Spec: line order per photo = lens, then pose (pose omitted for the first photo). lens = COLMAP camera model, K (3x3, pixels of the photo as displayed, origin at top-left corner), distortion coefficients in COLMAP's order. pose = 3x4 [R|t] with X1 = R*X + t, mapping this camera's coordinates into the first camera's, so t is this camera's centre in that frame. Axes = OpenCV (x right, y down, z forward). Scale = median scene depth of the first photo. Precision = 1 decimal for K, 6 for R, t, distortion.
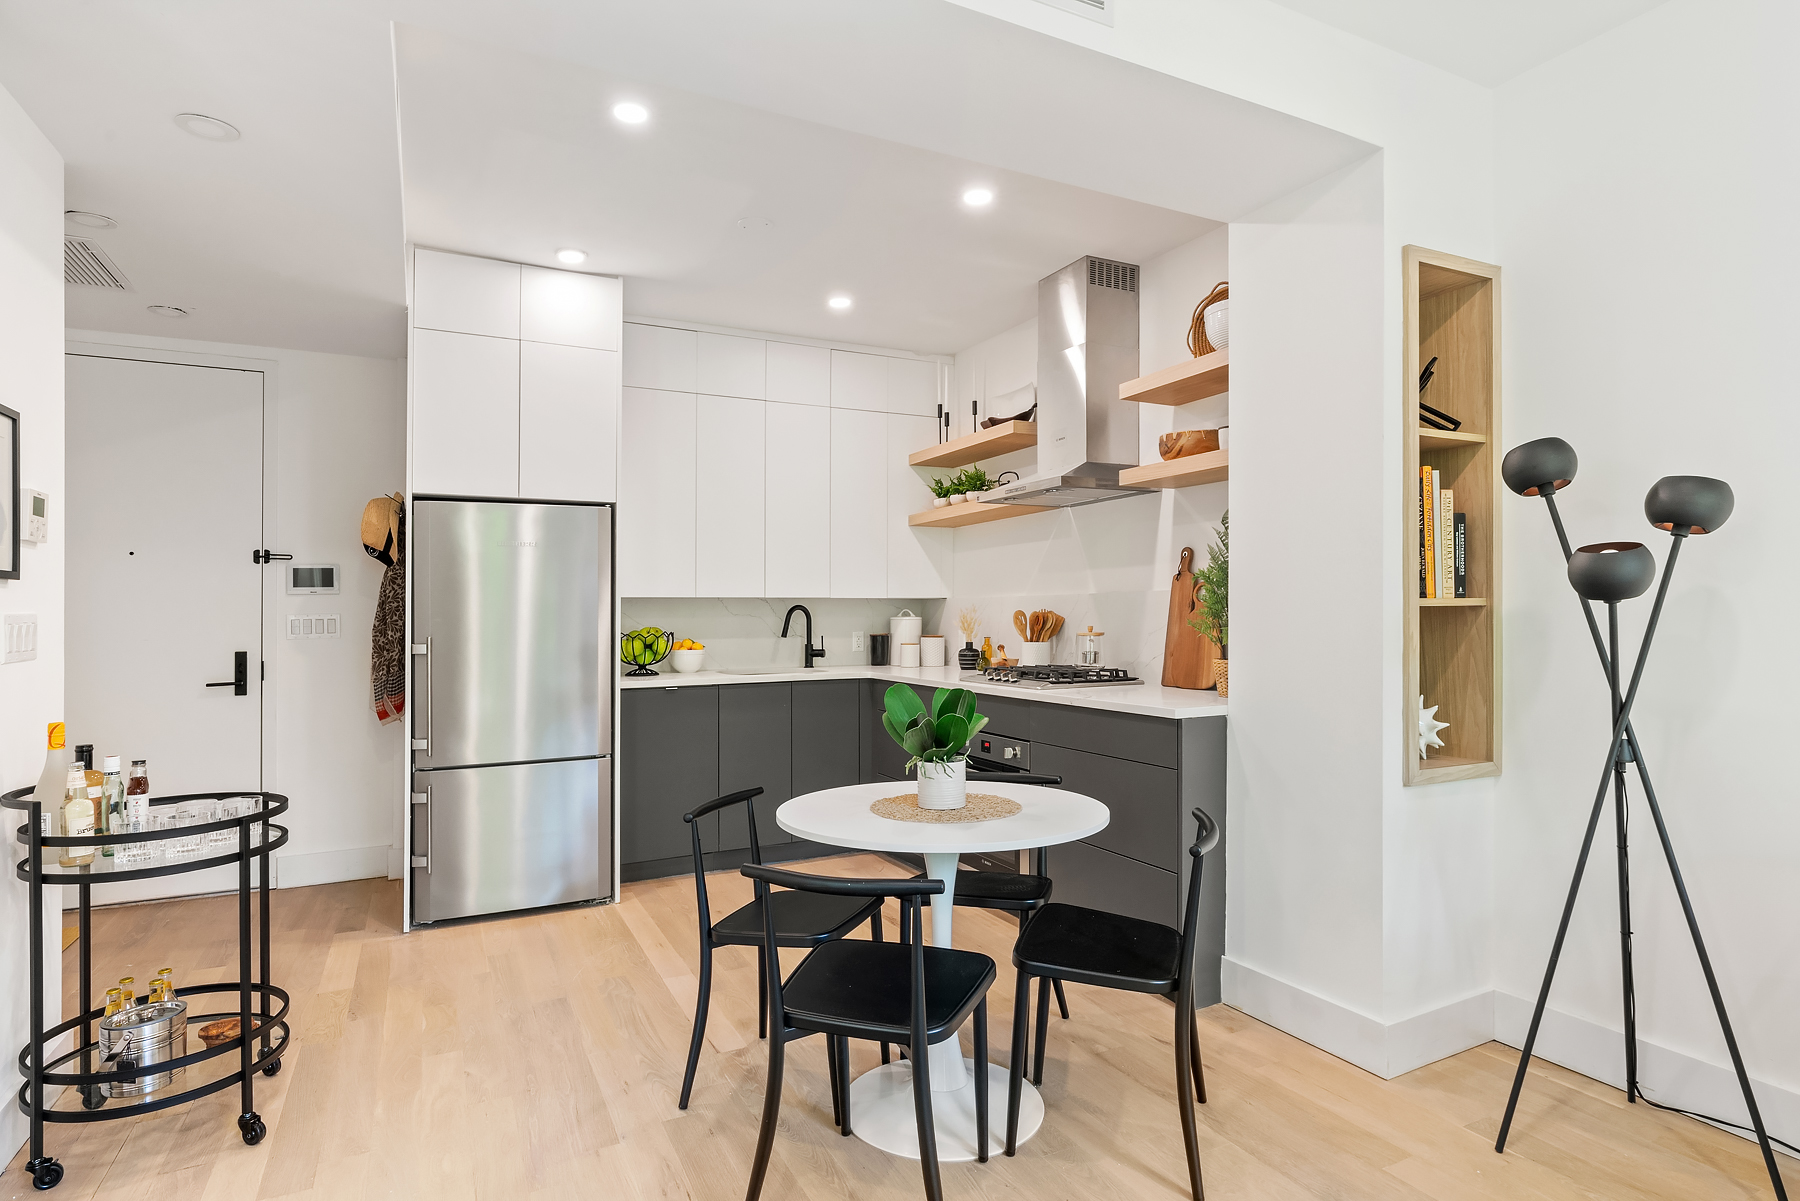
lens RADIAL K [[941.5, 0, 896.2], [0, 941.5, 607.4], [0, 0, 1]] dist [0.000072, -0.000047]
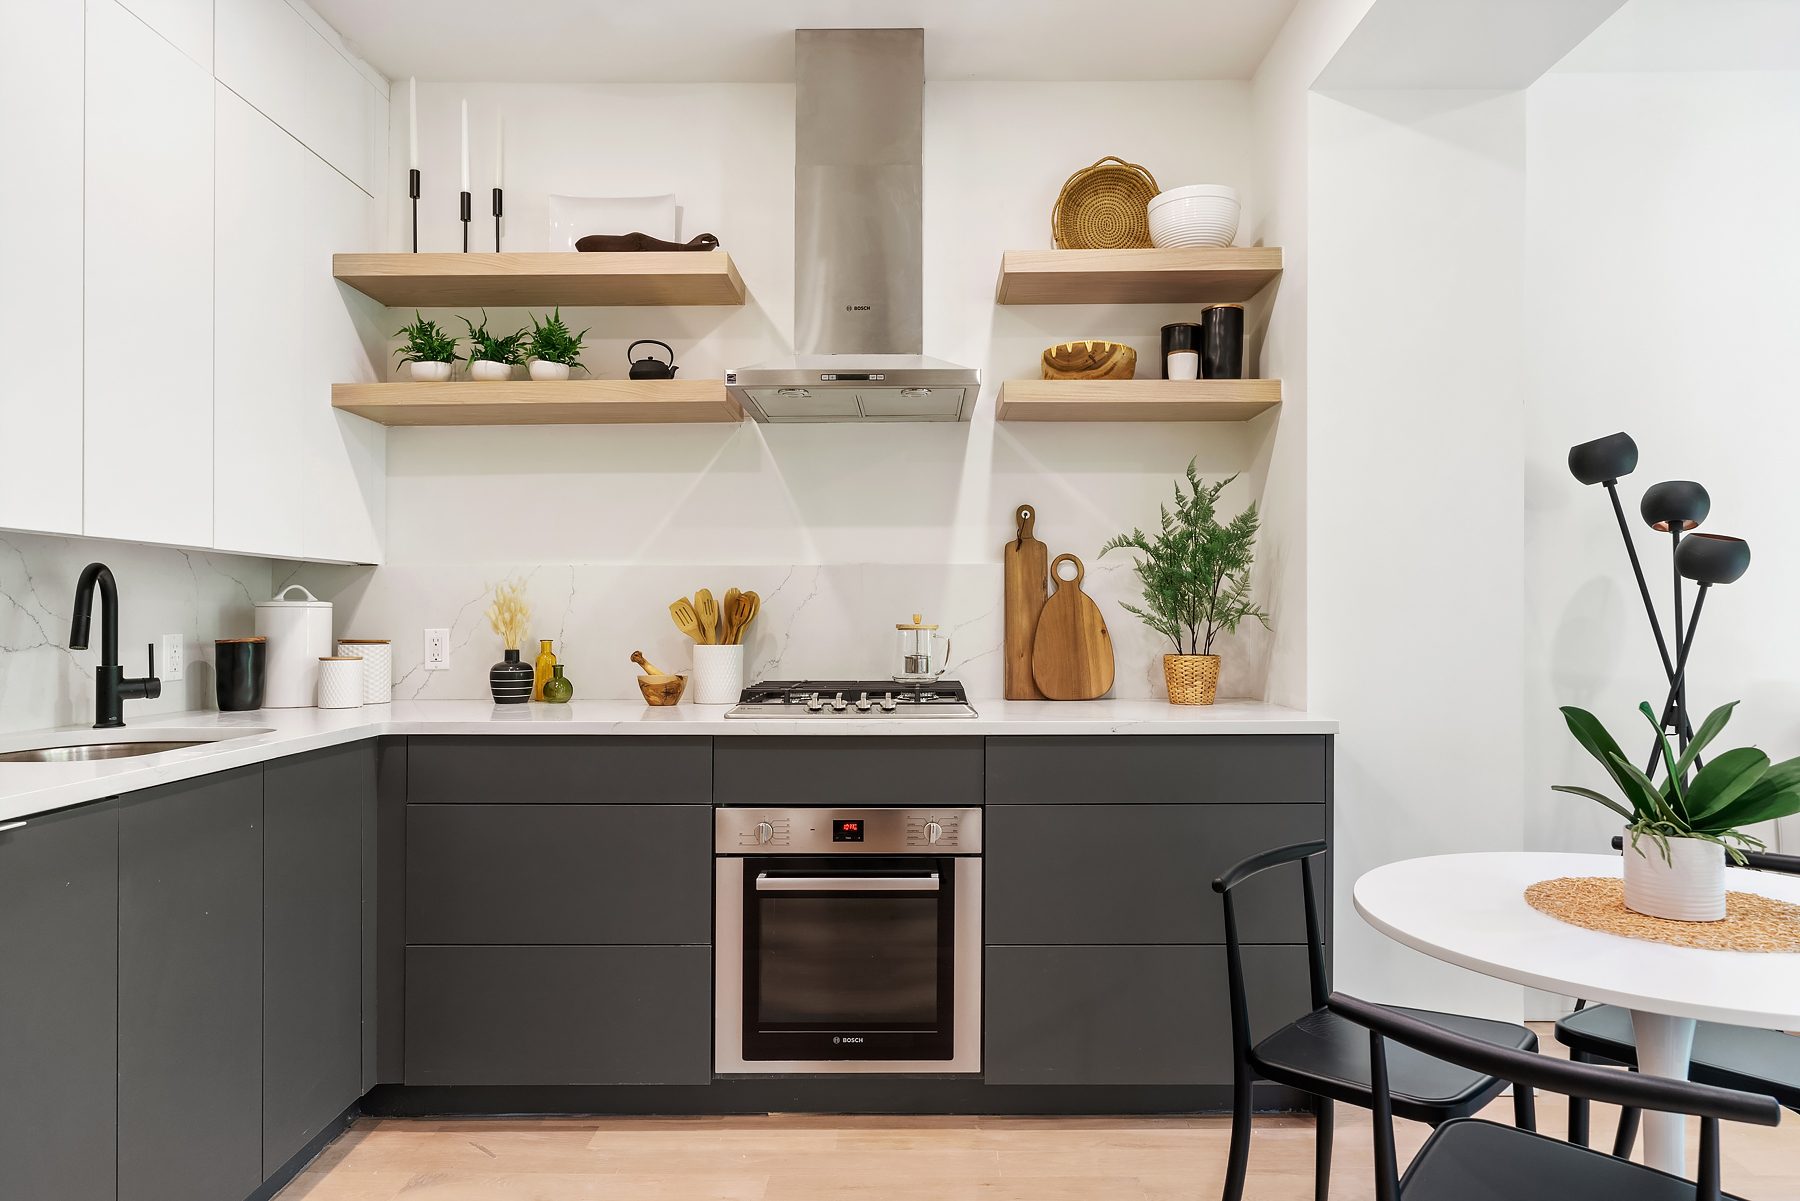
lens RADIAL K [[1096.9, 0, 908.3], [0, 1096.9, 615.7], [0, 0, 1]] dist [0.003883, -0.001299]
pose [[0.447106, 0.010400, 0.894420, -0.362588], [-0.005130, 0.999946, -0.009062, 0.021972], [-0.894466, -0.000537, 0.447135, 0.529749]]
